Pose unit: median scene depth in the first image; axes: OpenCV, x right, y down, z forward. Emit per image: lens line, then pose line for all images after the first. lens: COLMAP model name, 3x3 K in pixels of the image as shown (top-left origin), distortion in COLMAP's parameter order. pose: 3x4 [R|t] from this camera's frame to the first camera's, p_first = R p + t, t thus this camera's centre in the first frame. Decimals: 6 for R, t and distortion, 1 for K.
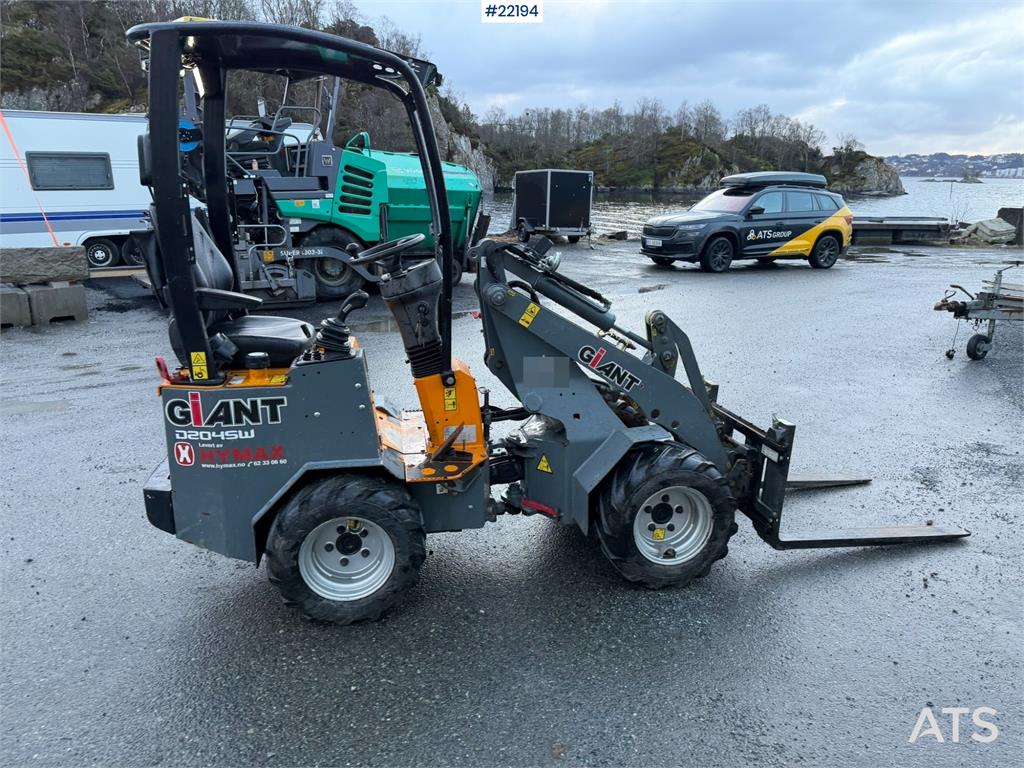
lens RADIAL K [[706.2, 0, 514.0], [0, 706.2, 389.3], [0, 0, 1]] dist [0.060514, -0.080252]
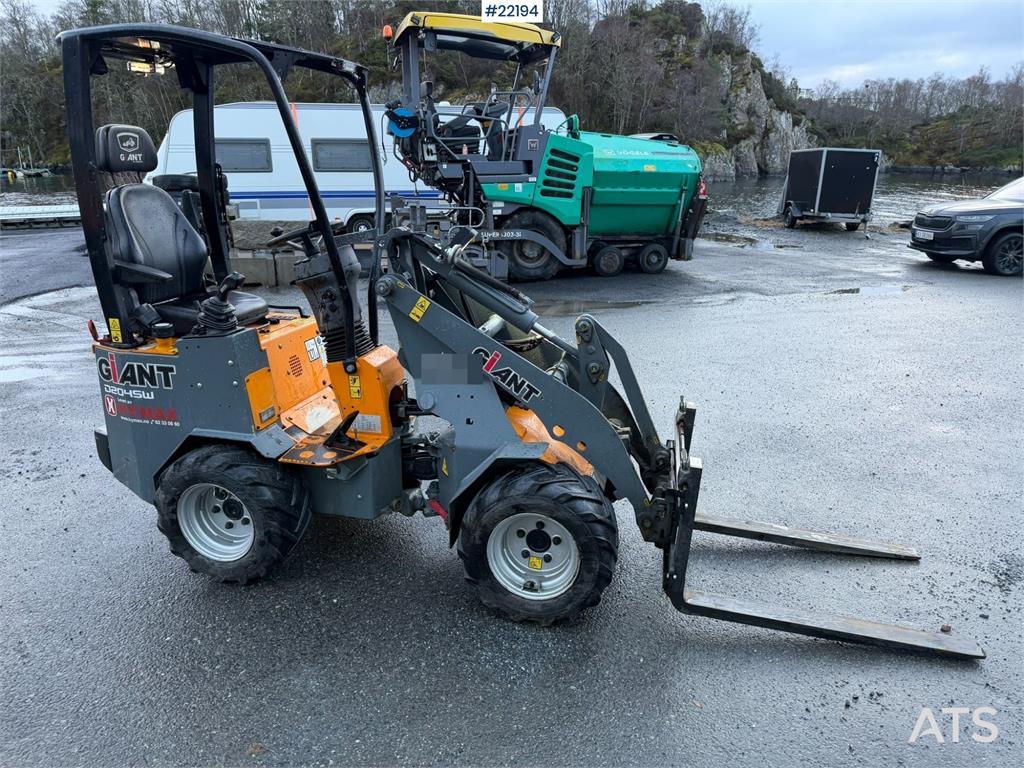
lens RADIAL K [[706.2, 0, 514.0], [0, 706.2, 389.3], [0, 0, 1]] dist [0.060514, -0.080252]
pose [[0.914211, 0.121394, -0.386630, 0.369316], [-0.112150, 0.992604, 0.046470, -0.039840], [0.389411, 0.000877, 0.921064, 0.118429]]
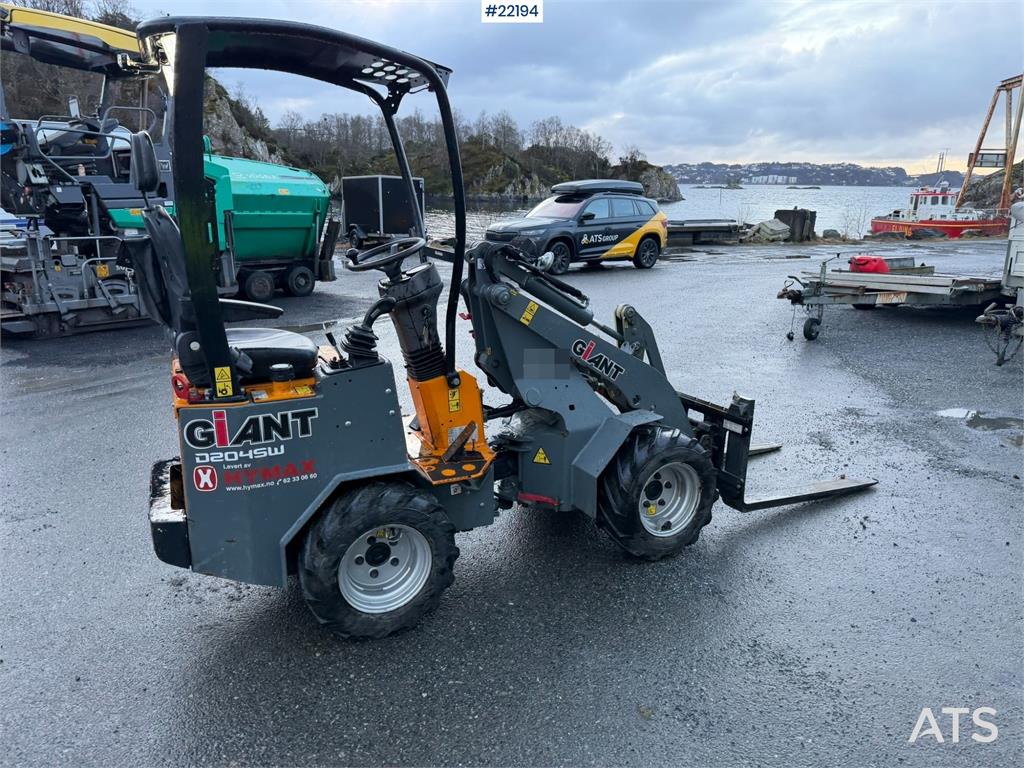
lens RADIAL K [[709.7, 0, 512.0], [0, 709.7, 384.0], [0, 0, 1]] dist [0.044234, -0.061352]
pose [[0.966146, -0.071398, 0.247920, -0.189813], [0.075586, 0.997112, -0.007404, 0.003311], [-0.246675, 0.025893, 0.968752, -0.001768]]
